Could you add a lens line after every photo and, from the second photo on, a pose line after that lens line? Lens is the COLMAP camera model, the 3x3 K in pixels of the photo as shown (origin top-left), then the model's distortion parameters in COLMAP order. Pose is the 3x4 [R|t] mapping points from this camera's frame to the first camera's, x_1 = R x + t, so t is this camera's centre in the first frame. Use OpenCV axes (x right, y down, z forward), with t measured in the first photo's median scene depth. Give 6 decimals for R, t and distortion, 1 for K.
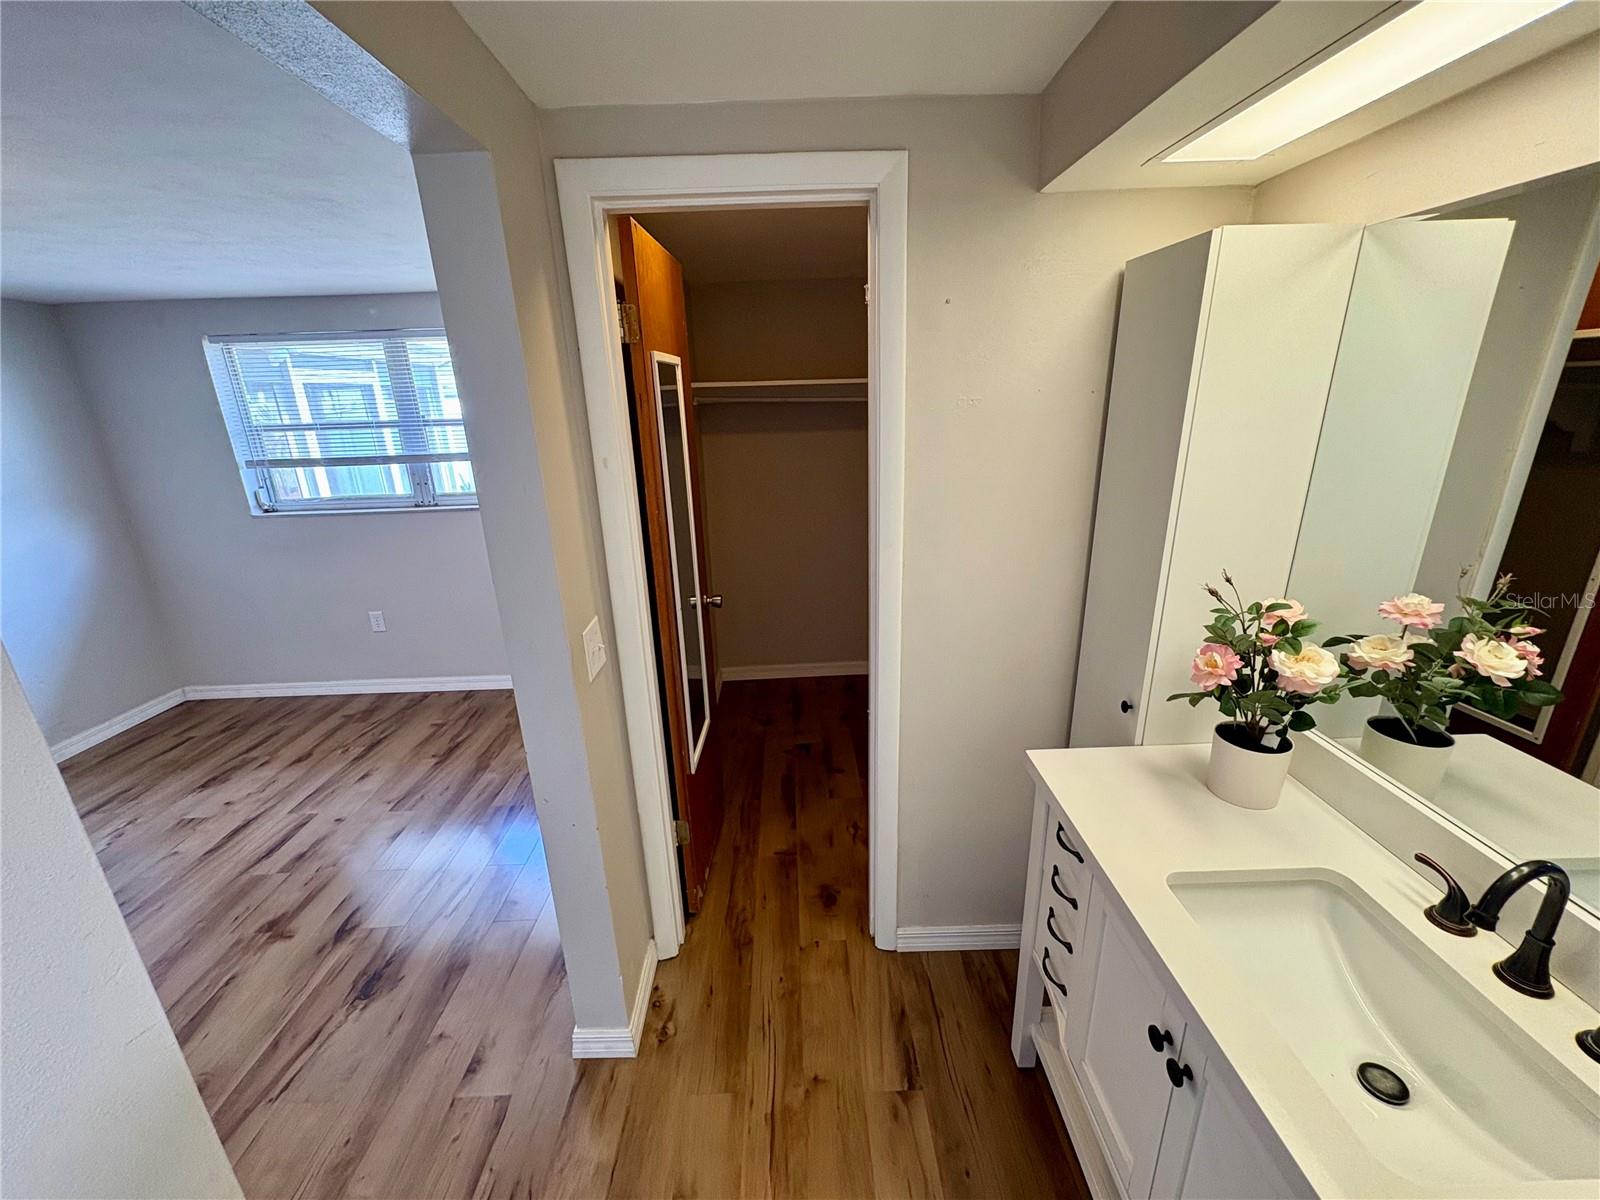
lens RADIAL K [[640.4, 0, 820.2], [0, 640.4, 602.8], [0, 0, 1]] dist [-0.000624, -0.000089]
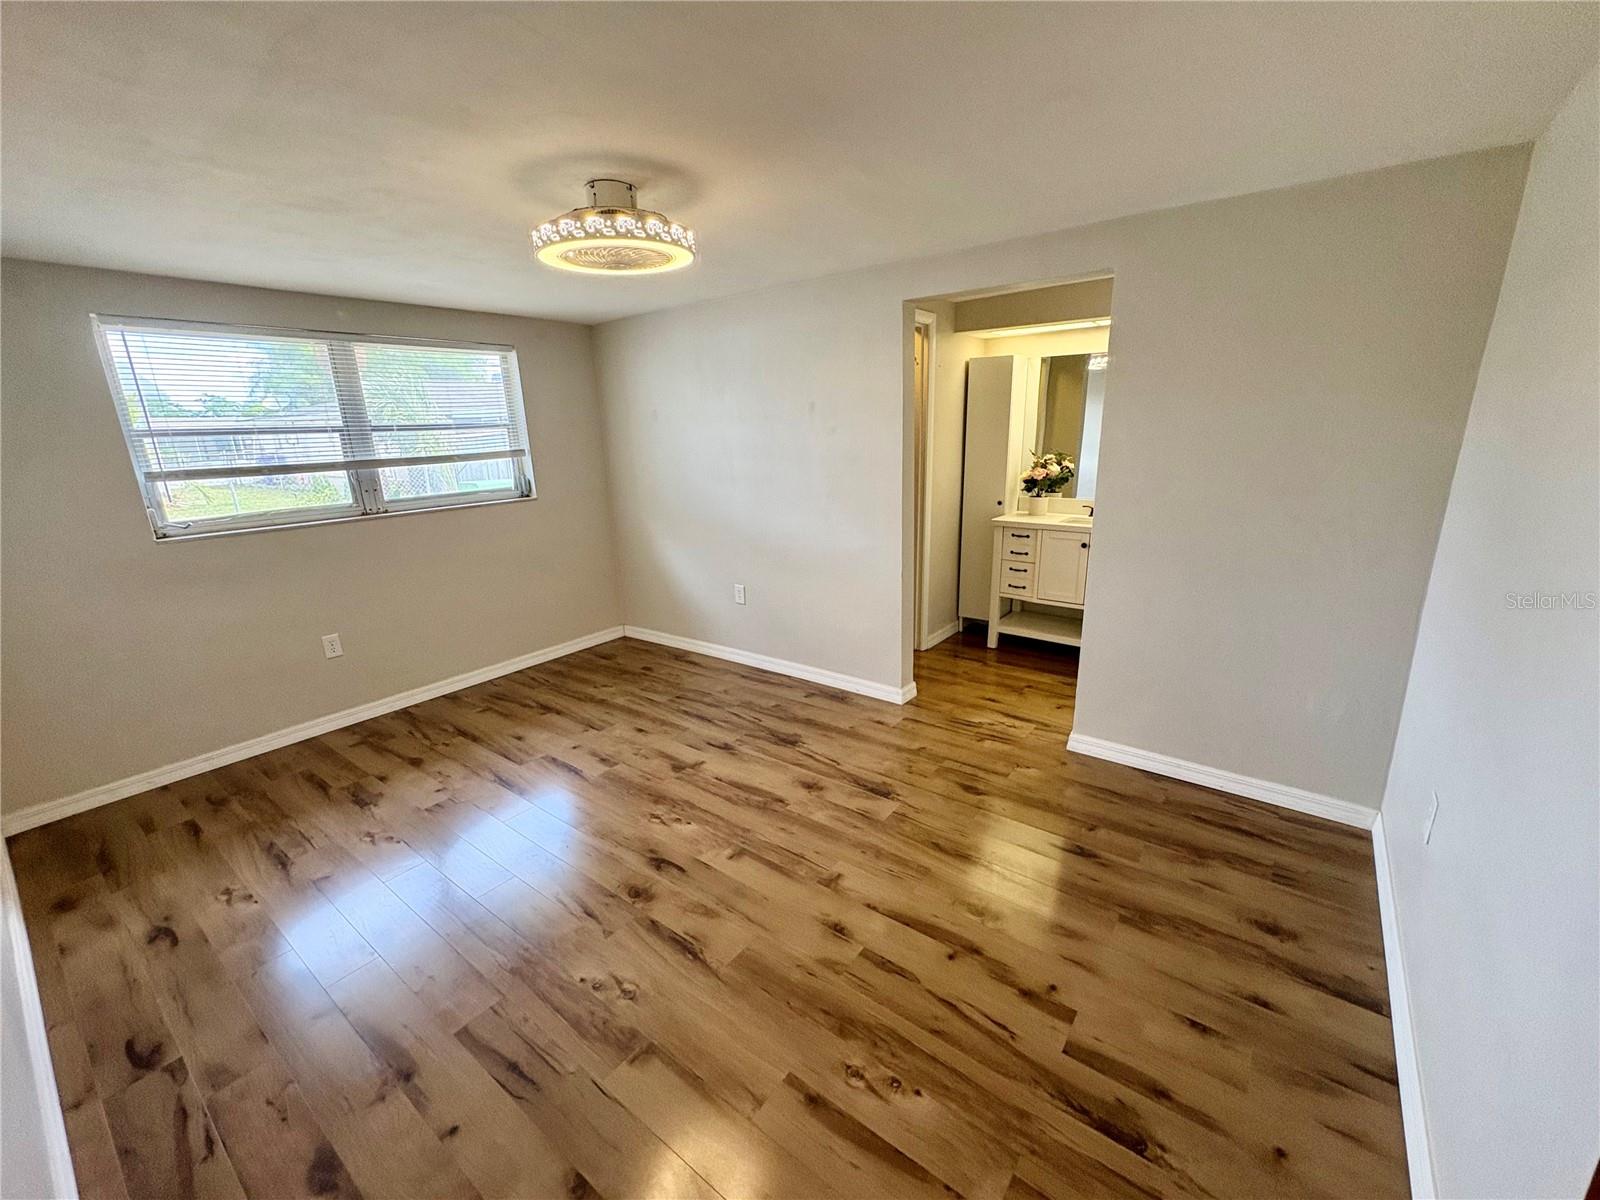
lens RADIAL K [[639.2, 0, 799.9], [0, 639.2, 602.0], [0, 0, 1]] dist [-0.000062, -0.000037]
pose [[0.635983, -0.198963, 0.745613, -1.027308], [0.249207, 0.967377, 0.045574, 0.101670], [-0.730357, 0.156827, 0.664819, -0.097741]]
